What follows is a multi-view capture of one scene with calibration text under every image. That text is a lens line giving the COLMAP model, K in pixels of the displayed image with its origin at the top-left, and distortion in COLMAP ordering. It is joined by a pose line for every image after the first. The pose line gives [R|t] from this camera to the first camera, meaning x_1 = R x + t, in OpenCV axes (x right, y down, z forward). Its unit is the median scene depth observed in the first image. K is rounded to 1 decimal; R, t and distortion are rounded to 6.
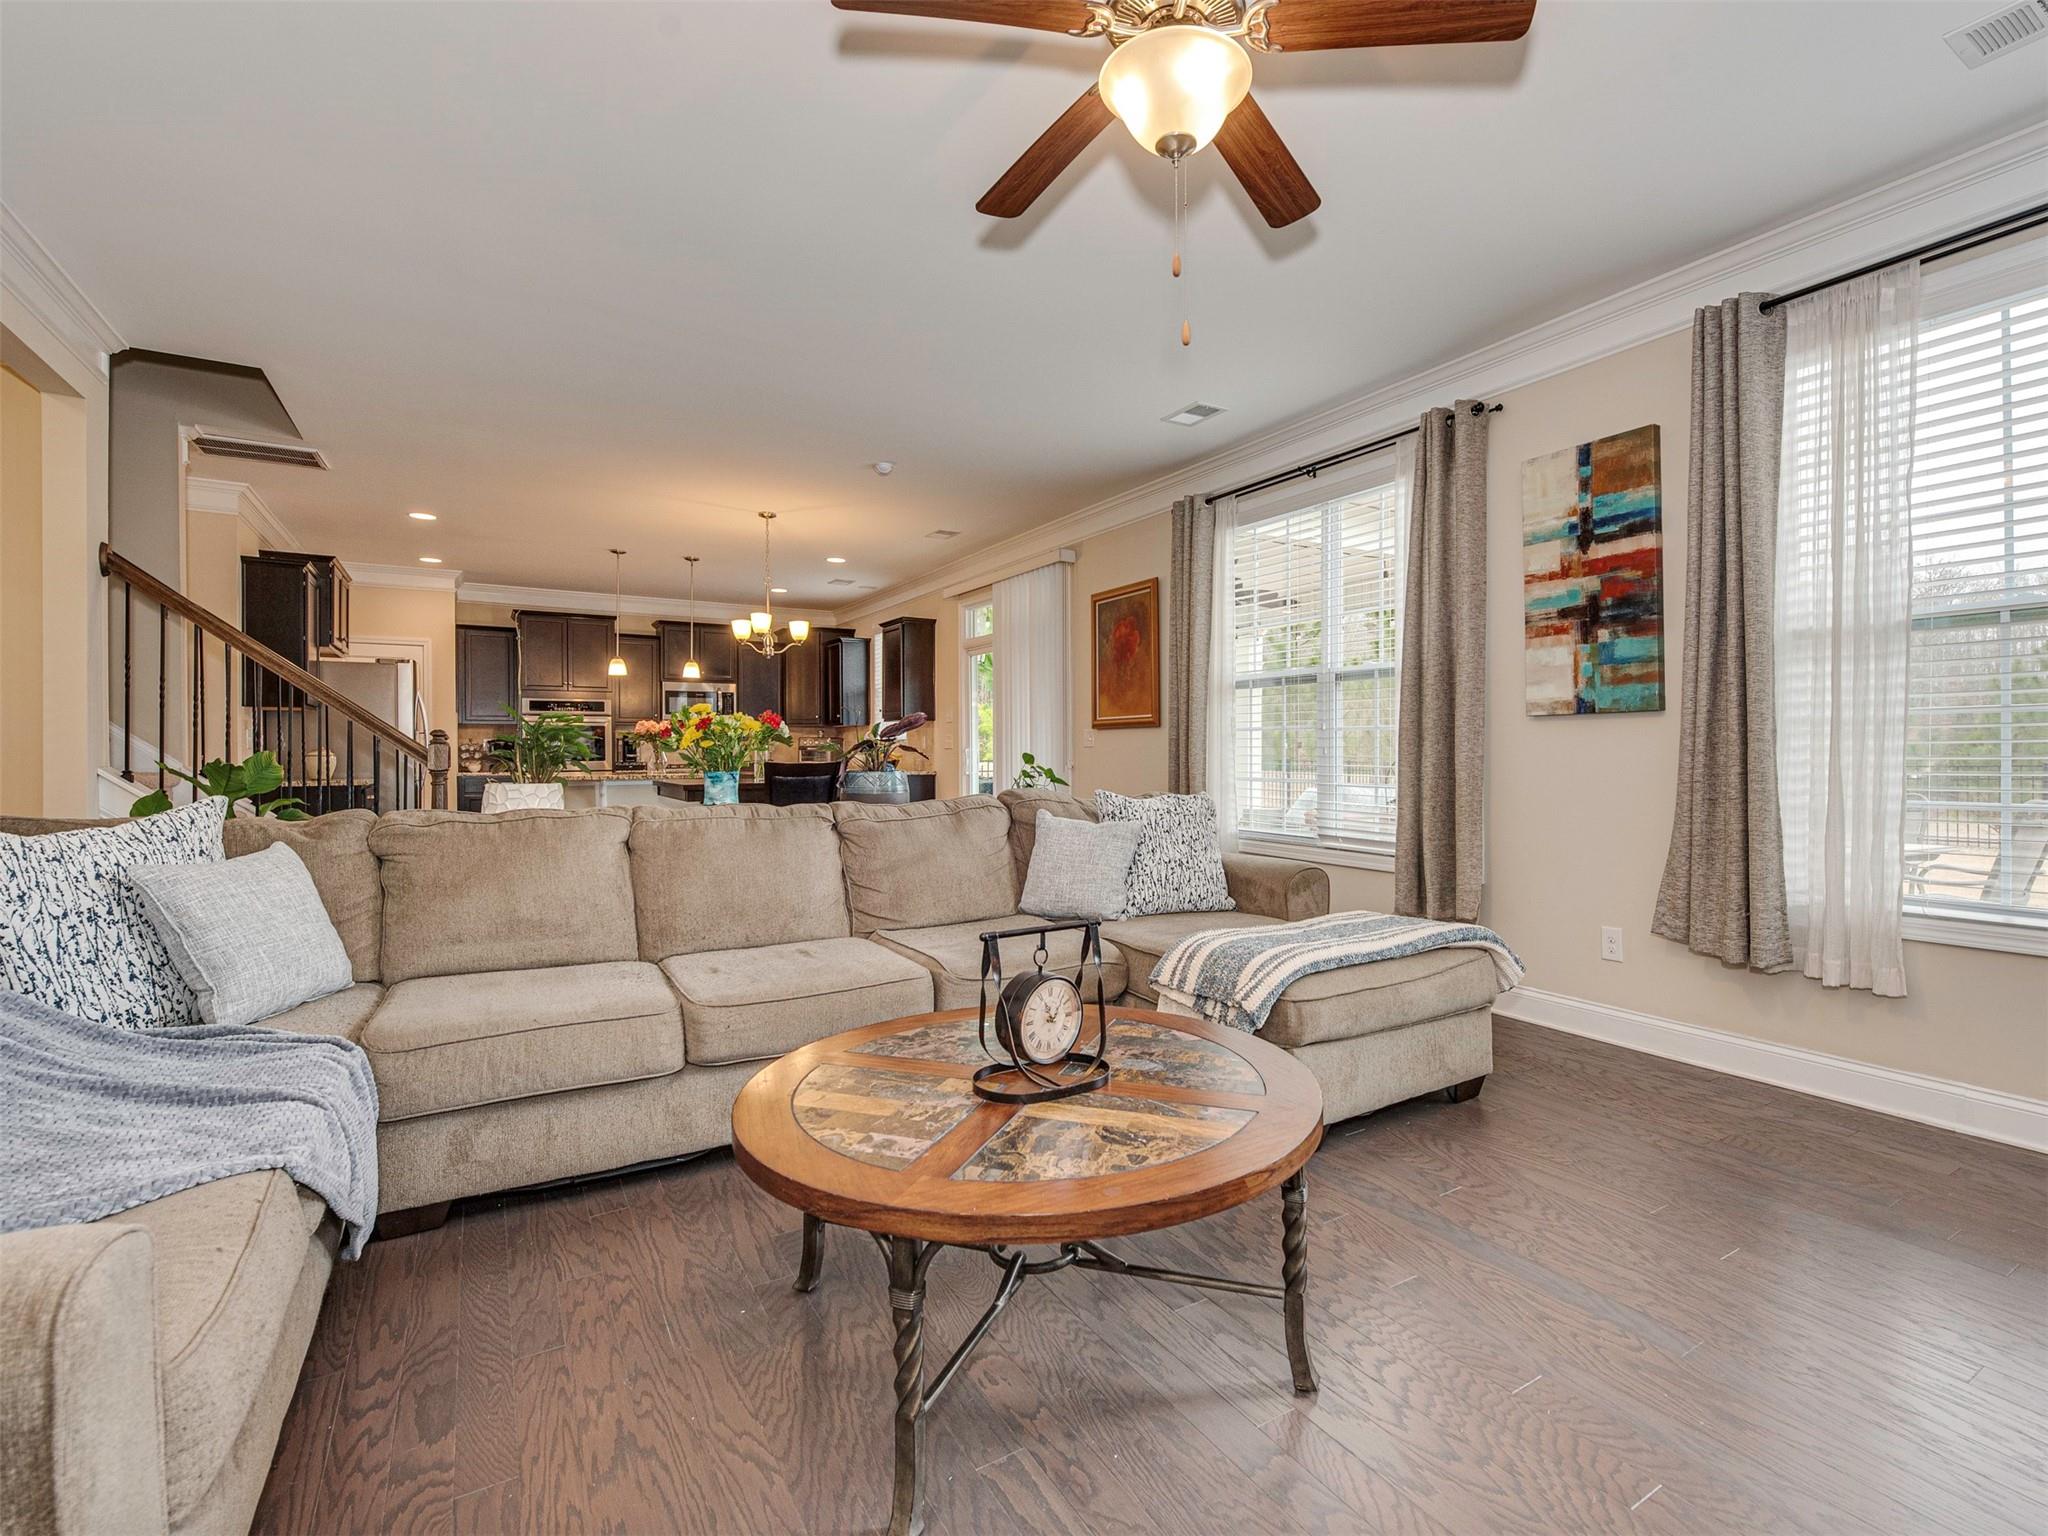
lens RADIAL K [[907.6, 0, 1024.0], [0, 907.6, 768.0], [0, 0, 1]] dist [0.000603, 0.000040]
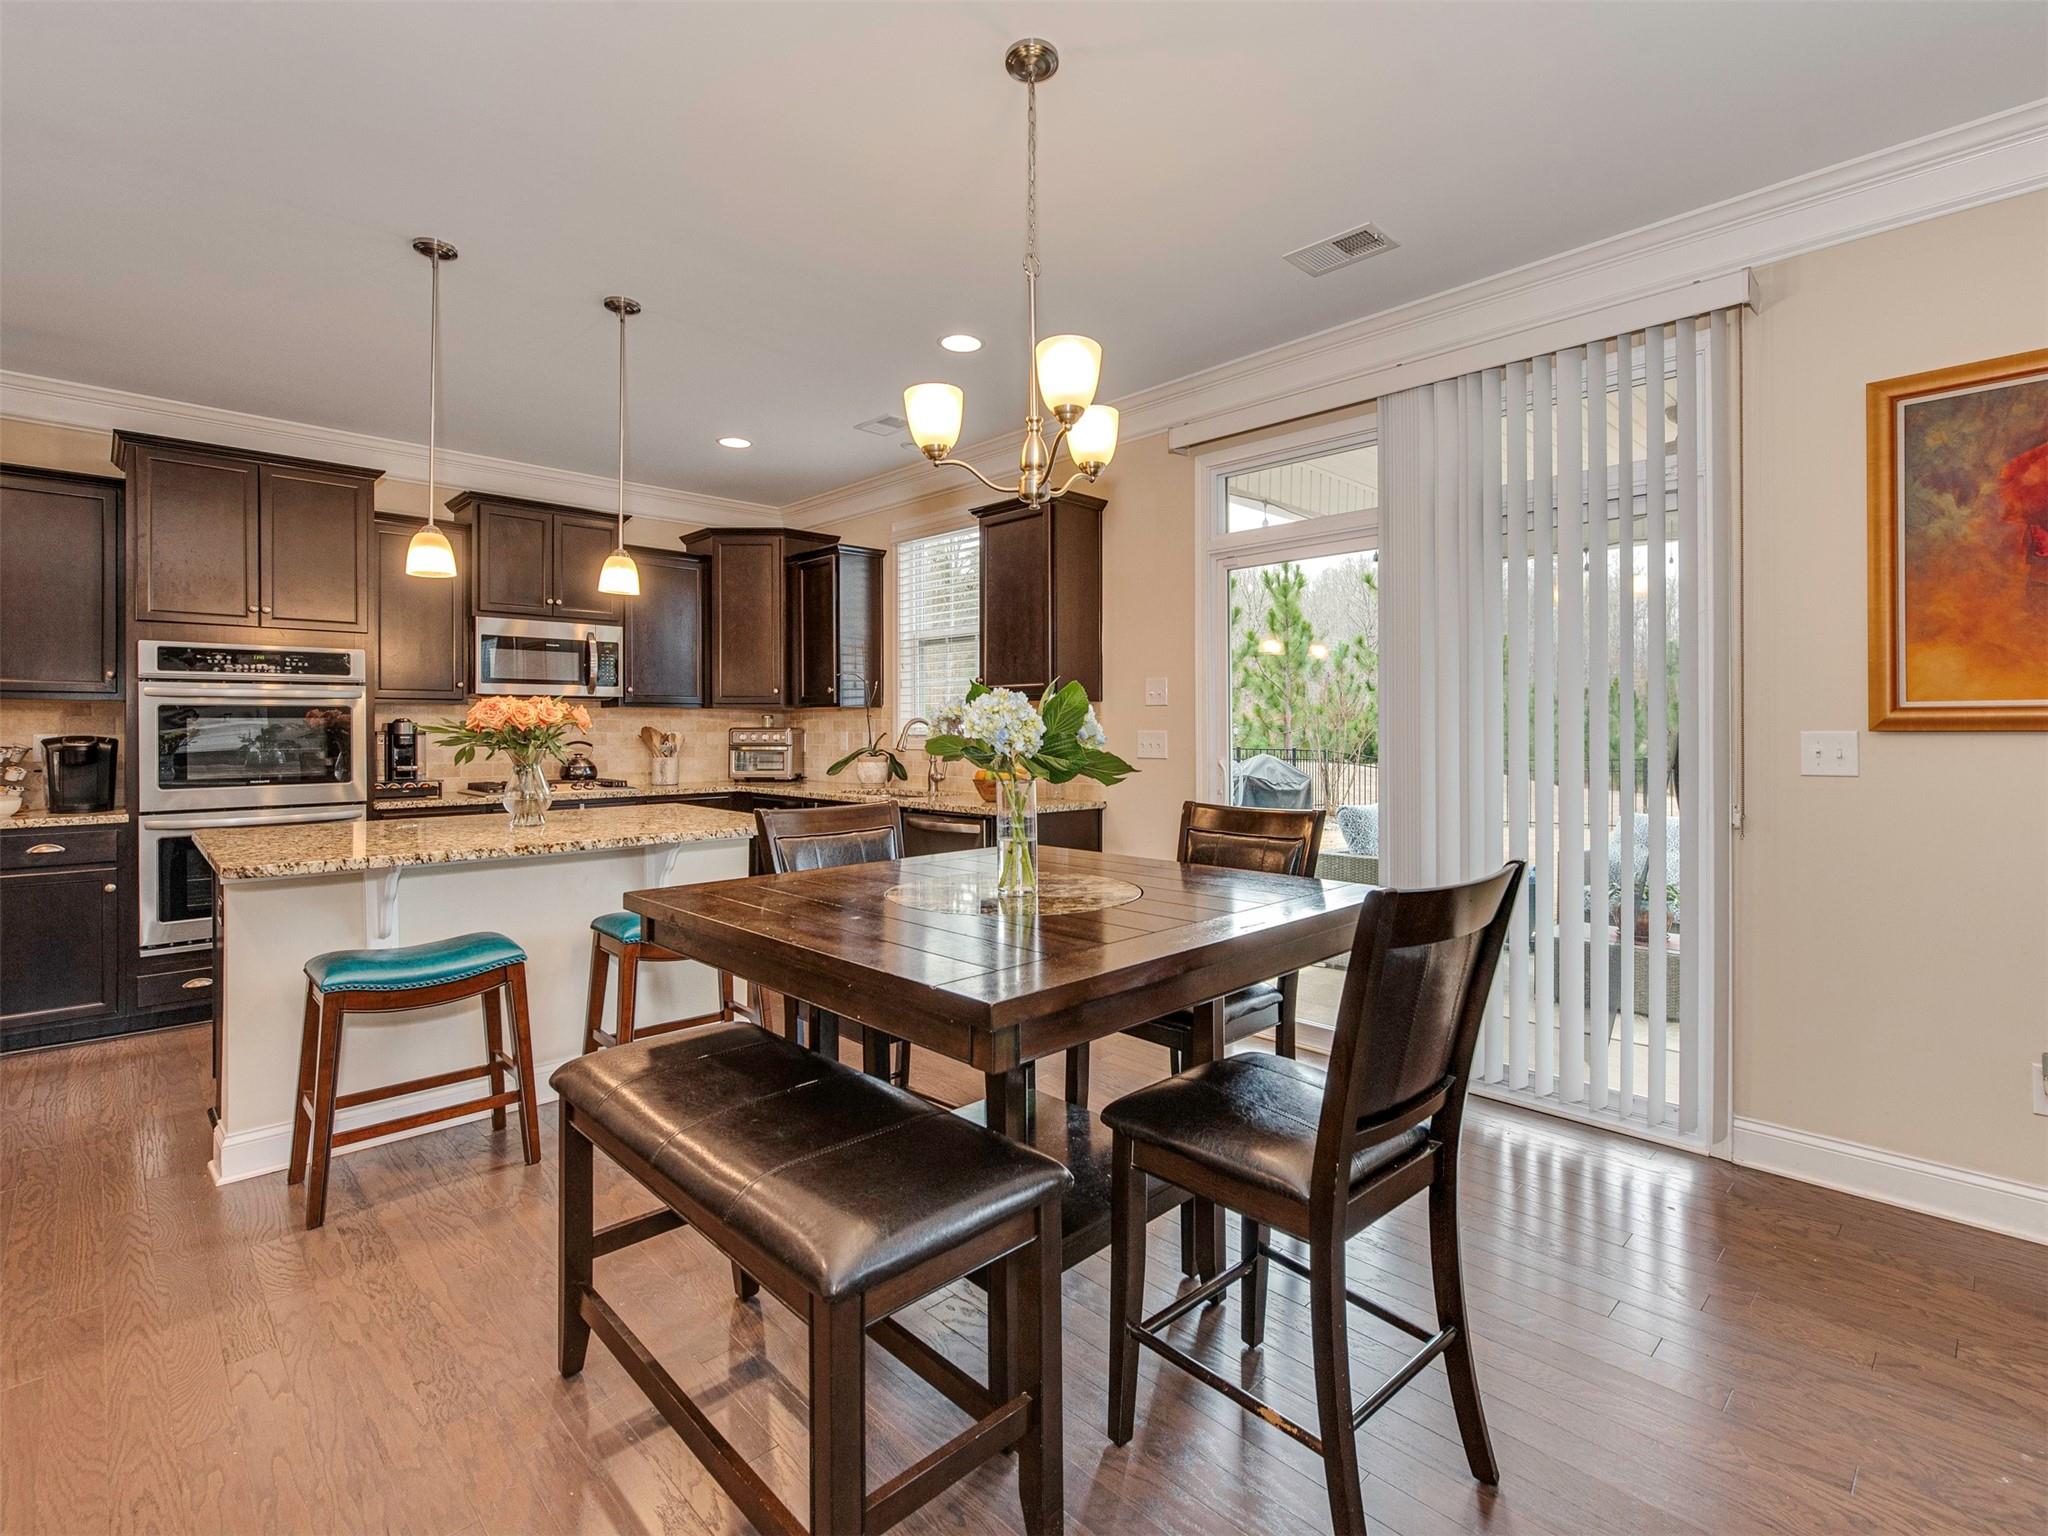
lens RADIAL K [[947.2, 0, 1022.9], [0, 947.2, 750.5], [0, 0, 1]] dist [-0.000577, -0.000175]
pose [[0.968979, 0.000287, 0.247142, -0.273685], [0.002283, 0.999946, -0.010114, -0.019709], [-0.247132, 0.010364, 0.968926, 0.492635]]
